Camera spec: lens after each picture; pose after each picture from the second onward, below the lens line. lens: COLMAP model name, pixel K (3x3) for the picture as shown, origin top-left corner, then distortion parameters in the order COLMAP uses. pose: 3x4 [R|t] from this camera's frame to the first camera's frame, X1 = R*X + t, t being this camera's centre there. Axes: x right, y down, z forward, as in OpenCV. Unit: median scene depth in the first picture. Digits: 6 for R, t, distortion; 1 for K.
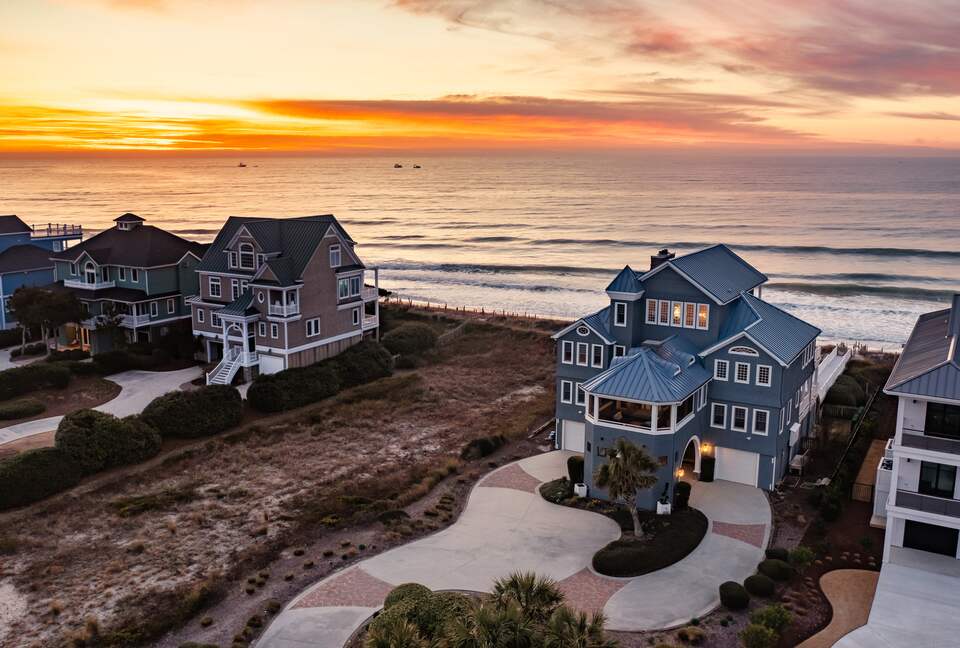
lens RADIAL K [[849.4, 0, 480.0], [0, 849.4, 324.0], [0, 0, 1]] dist [-0.012003, -0.001568]
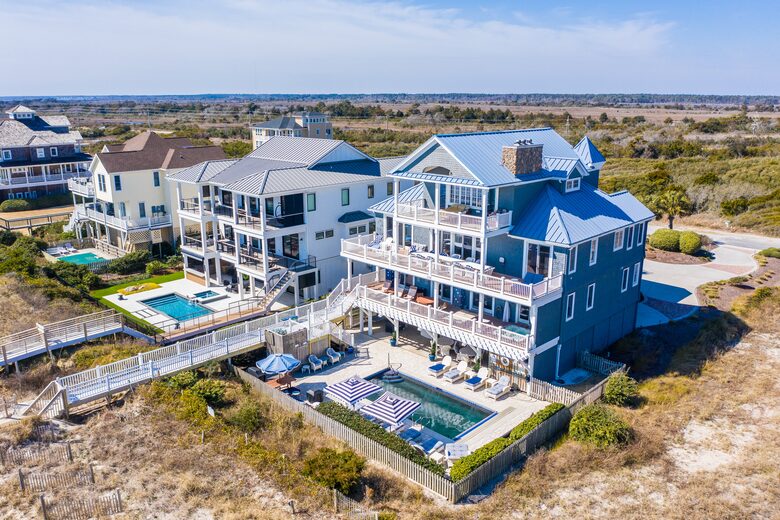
lens RADIAL K [[631.0, 0, 390.0], [0, 631.0, 260.0], [0, 0, 1]] dist [0.002757, 0.001674]
pose [[-0.974110, -0.069162, 0.215236, 0.227531], [0.033299, 0.897777, 0.439190, -0.280585], [-0.223609, 0.434987, -0.872230, 1.764349]]
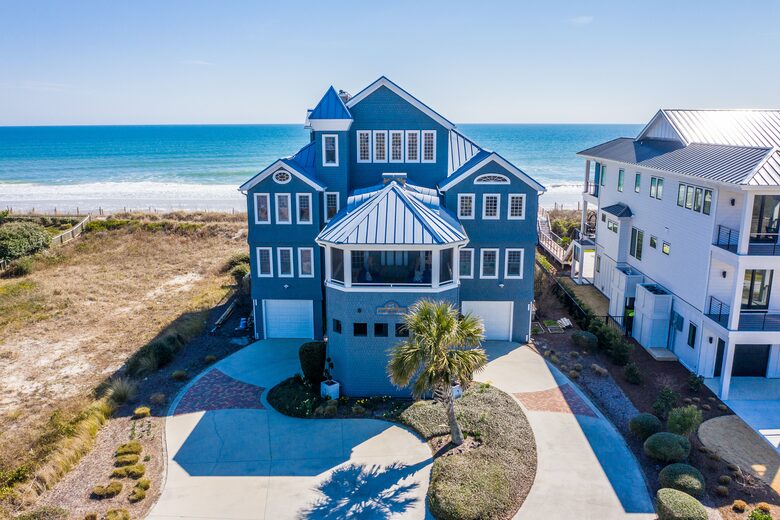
lens RADIAL K [[602.5, 0, 390.0], [0, 602.5, 260.0], [0, 0, 1]] dist [-0.032929, 0.001081]
pose [[0.879141, -0.116766, 0.462035, -0.048556], [0.101529, 0.993152, 0.057806, 0.059694], [-0.465620, -0.003910, 0.884976, 0.485672]]
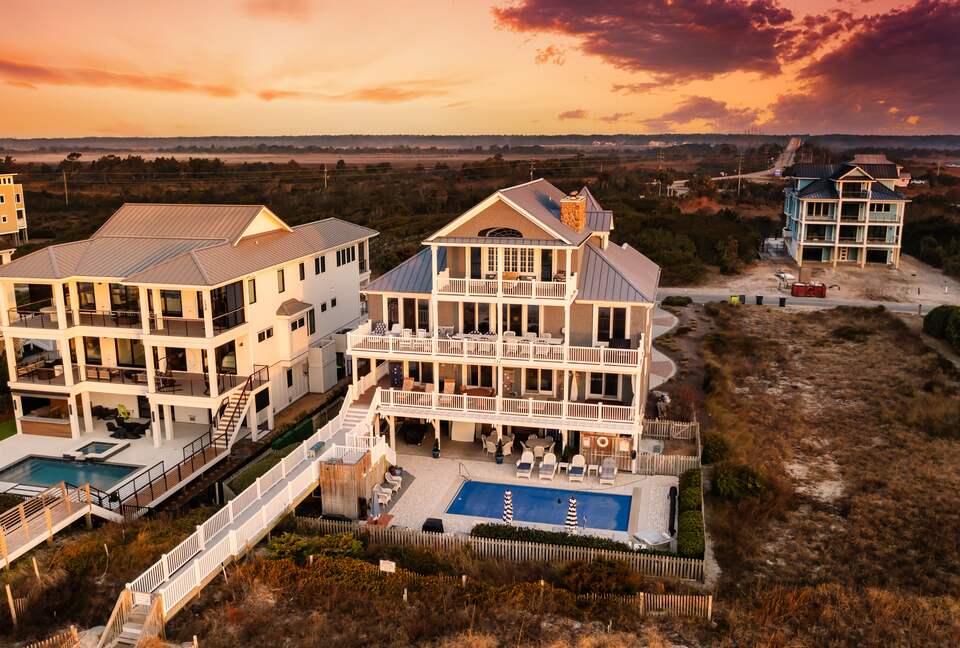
lens RADIAL K [[849.4, 0, 480.0], [0, 849.4, 324.0], [0, 0, 1]] dist [-0.012003, -0.001568]
pose [[-0.955846, 0.060741, -0.287521, 0.554237], [-0.060655, 0.916559, 0.395272, -0.292370], [0.287539, 0.395259, -0.872406, 1.811414]]
